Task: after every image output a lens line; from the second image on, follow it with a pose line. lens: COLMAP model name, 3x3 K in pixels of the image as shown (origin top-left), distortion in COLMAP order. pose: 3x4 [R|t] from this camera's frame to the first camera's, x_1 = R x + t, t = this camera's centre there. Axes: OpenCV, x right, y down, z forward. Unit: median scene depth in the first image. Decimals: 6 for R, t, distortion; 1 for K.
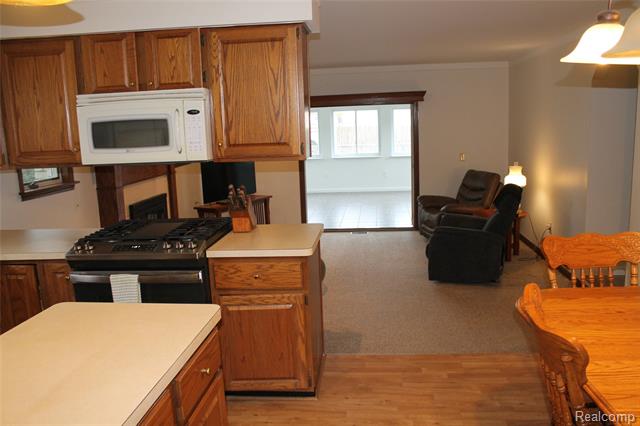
lens RADIAL K [[535.2, 0, 325.4], [0, 535.2, 215.5], [0, 0, 1]] dist [-0.160861, 0.140363]
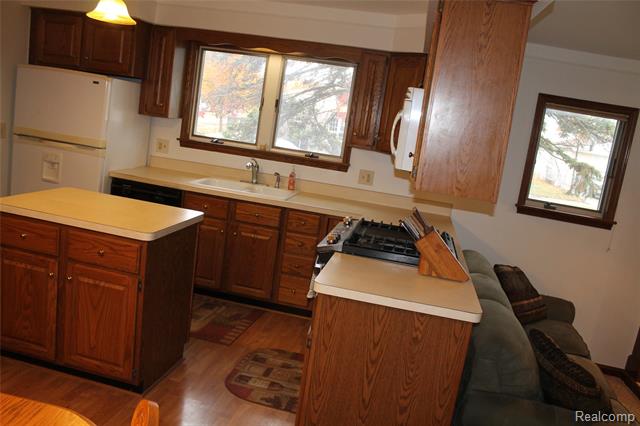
lens RADIAL K [[535.2, 0, 325.4], [0, 535.2, 215.5], [0, 0, 1]] dist [-0.160861, 0.140363]
pose [[-0.091805, 0.207130, -0.973996, 0.650377], [-0.315208, 0.921785, 0.225737, -0.191527], [0.944572, 0.327735, -0.019336, 0.911680]]
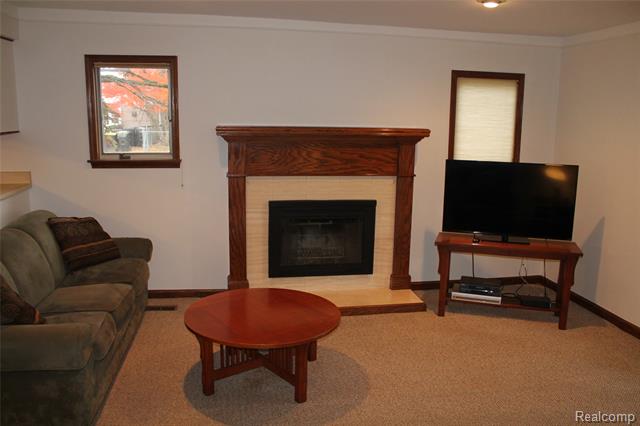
lens RADIAL K [[535.2, 0, 325.4], [0, 535.2, 215.5], [0, 0, 1]] dist [-0.160861, 0.140363]
pose [[0.263741, 0.226773, -0.937558, 0.856209], [-0.197950, 0.964010, 0.177486, -0.314381], [0.944064, 0.138779, 0.299138, 1.594219]]
